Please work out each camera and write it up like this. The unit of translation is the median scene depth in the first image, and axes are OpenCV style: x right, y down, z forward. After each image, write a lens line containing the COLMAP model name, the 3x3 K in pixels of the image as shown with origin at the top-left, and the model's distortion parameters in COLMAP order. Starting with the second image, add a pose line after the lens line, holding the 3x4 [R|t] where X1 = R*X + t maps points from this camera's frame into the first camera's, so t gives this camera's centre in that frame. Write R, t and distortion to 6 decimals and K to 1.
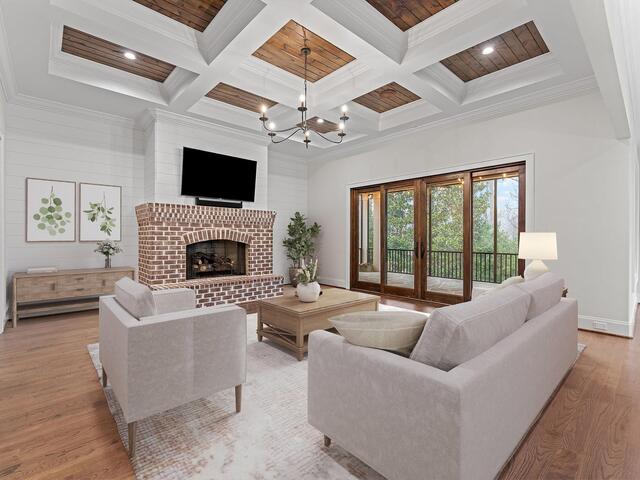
lens RADIAL K [[310.2, 0, 320.9], [0, 310.2, 237.8], [0, 0, 1]] dist [-0.002233, -0.000211]
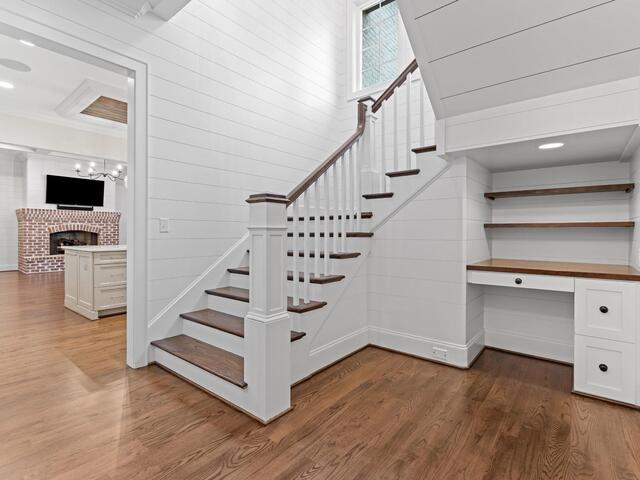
lens RADIAL K [[327.3, 0, 317.7], [0, 327.3, 230.6], [0, 0, 1]] dist [0.002028, -0.000096]
pose [[0.988207, -0.003558, 0.153081, 0.696069], [0.004972, 0.999948, -0.008849, 0.029657], [-0.153042, 0.009506, 0.988174, -0.925427]]
